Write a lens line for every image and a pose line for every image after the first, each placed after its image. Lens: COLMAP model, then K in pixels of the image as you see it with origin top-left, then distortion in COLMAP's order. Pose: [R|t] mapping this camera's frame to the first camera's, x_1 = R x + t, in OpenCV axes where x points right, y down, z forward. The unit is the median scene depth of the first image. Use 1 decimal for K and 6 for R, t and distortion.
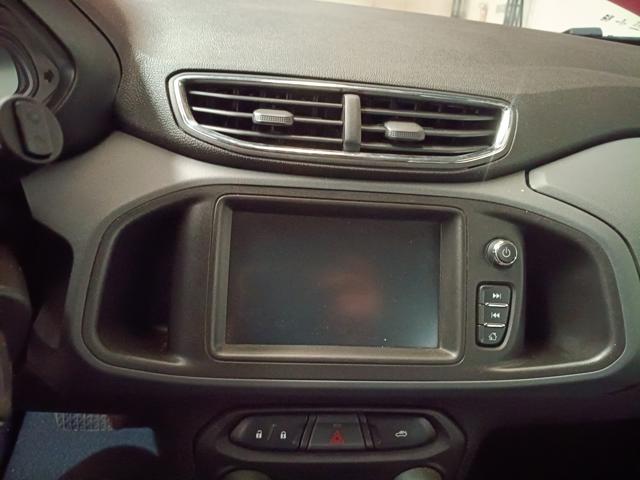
lens RADIAL K [[483.2, 0, 311.6], [0, 483.2, 248.2], [0, 0, 1]] dist [0.003365, -0.029302]
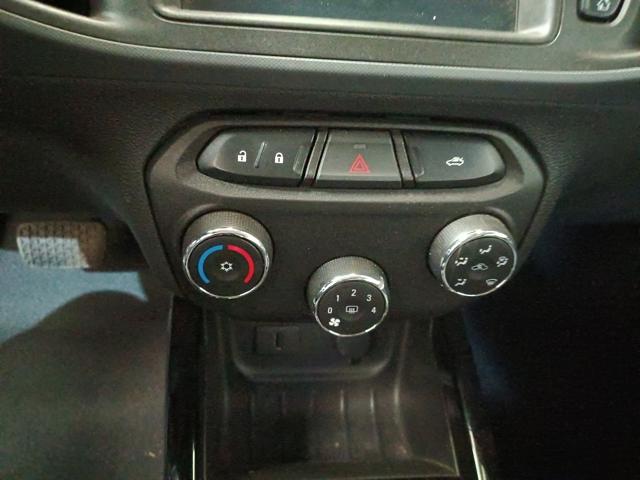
lens RADIAL K [[483.2, 0, 306.9], [0, 483.2, 250.6], [0, 0, 1]] dist [0.003365, -0.029302]
pose [[0.999789, -0.012053, -0.016620, -0.010544], [0.014971, 0.981965, 0.188467, 0.376755], [0.014048, -0.188676, 0.981939, 0.314755]]
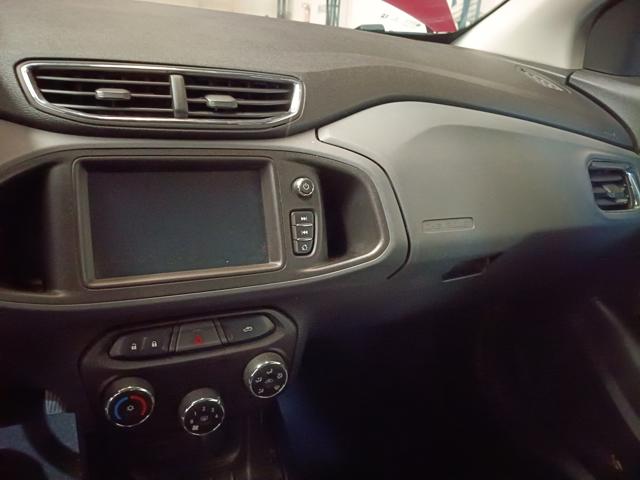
lens RADIAL K [[483.2, 0, 317.8], [0, 483.2, 244.7], [0, 0, 1]] dist [0.003365, -0.029302]
pose [[0.951793, -0.123267, 0.280885, 0.024947], [0.124639, 0.992116, 0.013045, 0.161136], [-0.280278, 0.022593, 0.959653, -0.329367]]
